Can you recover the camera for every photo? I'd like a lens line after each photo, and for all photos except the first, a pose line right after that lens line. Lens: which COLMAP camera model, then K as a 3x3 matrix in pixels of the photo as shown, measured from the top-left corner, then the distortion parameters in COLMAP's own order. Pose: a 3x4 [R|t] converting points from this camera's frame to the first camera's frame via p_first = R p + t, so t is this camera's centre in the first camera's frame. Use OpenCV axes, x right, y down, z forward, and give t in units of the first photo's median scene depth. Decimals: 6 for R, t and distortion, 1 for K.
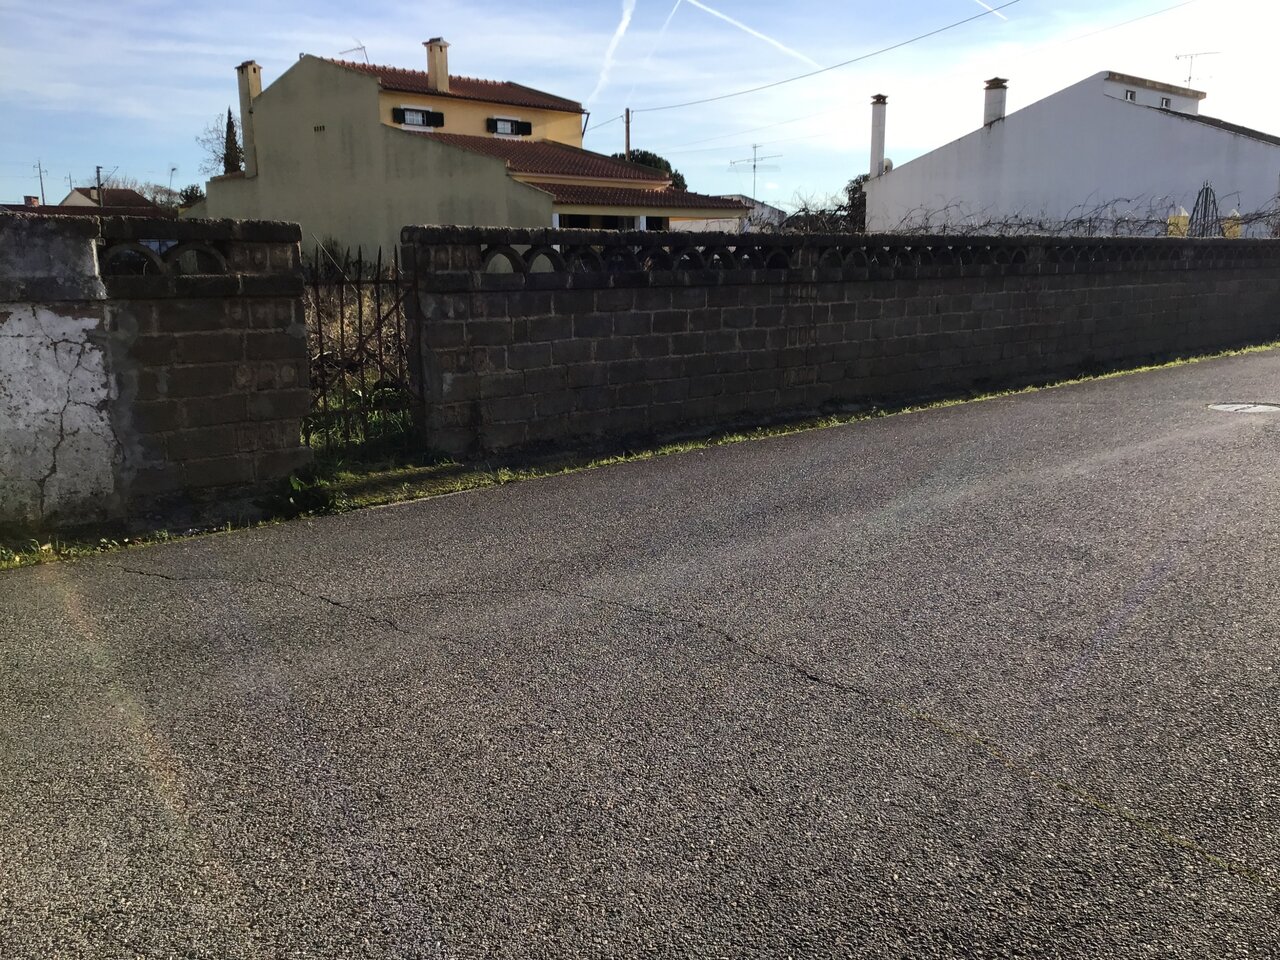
lens RADIAL K [[1148.7, 0, 640.0], [0, 1148.7, 480.0], [0, 0, 1]] dist [0.106290, -0.193213]
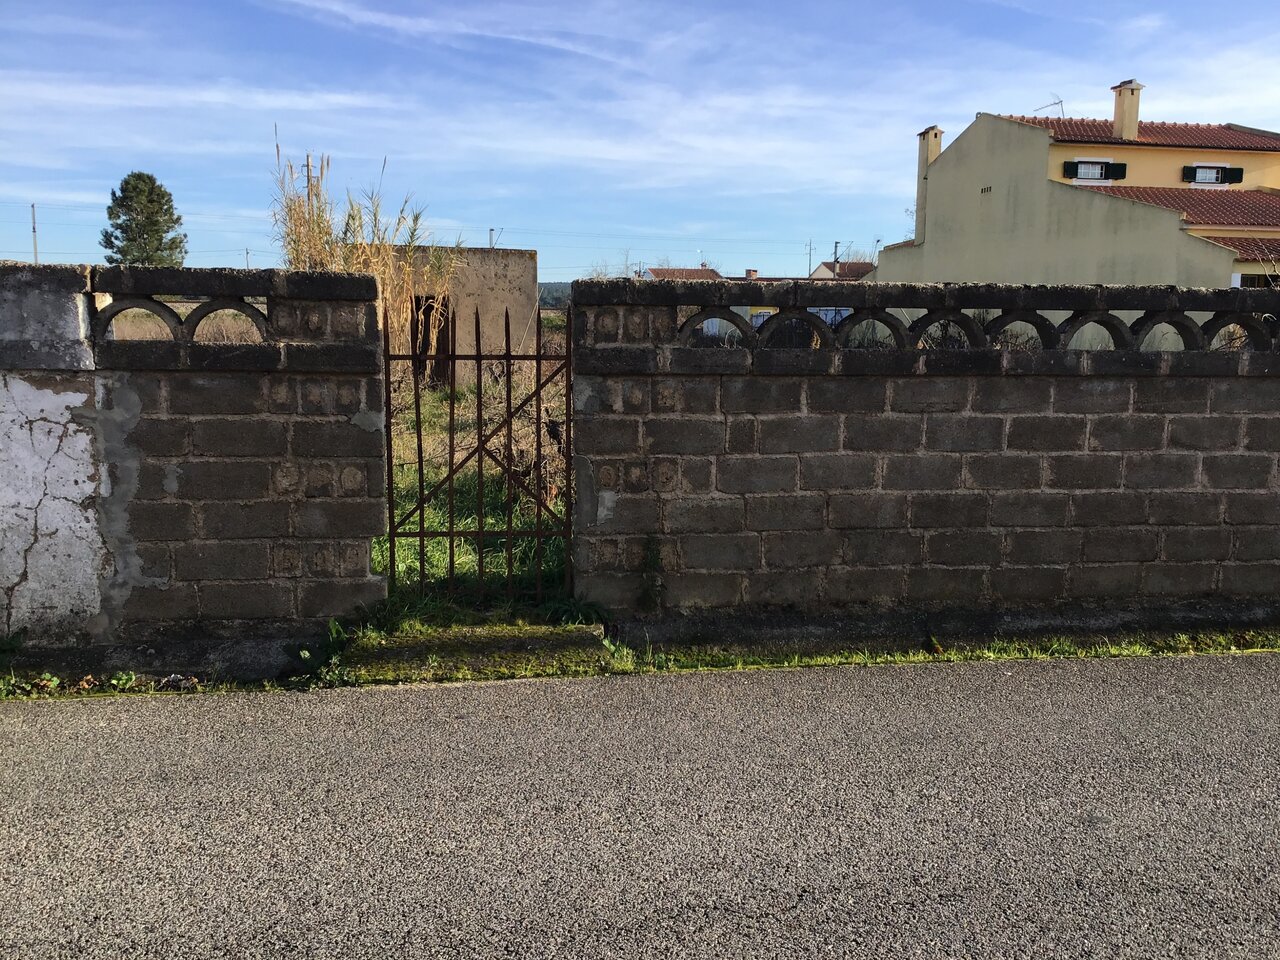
lens RADIAL K [[1148.7, 0, 640.0], [0, 1148.7, 480.0], [0, 0, 1]] dist [0.106290, -0.193213]
pose [[0.817342, 0.090909, -0.568936, 0.234541], [-0.123579, 0.992153, -0.019003, -0.088981], [0.562744, 0.085840, 0.822162, 0.451356]]
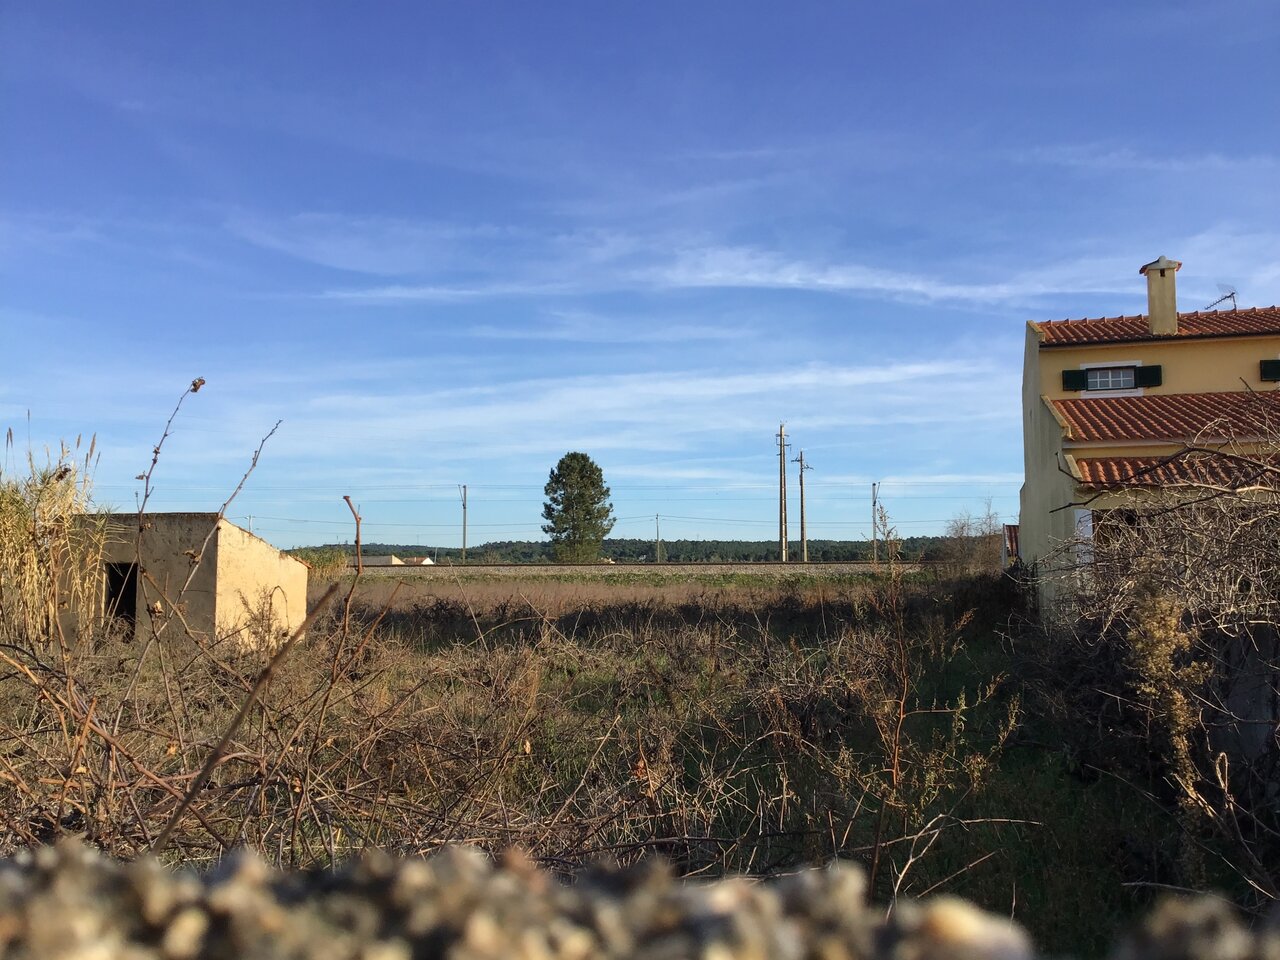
lens RADIAL K [[1148.7, 0, 640.0], [0, 1148.7, 480.0], [0, 0, 1]] dist [0.106290, -0.193213]
pose [[0.431500, -0.070882, -0.899324, 1.301702], [-0.172365, 0.972064, -0.159317, -0.469609], [0.885493, 0.223757, 0.407228, 2.289318]]
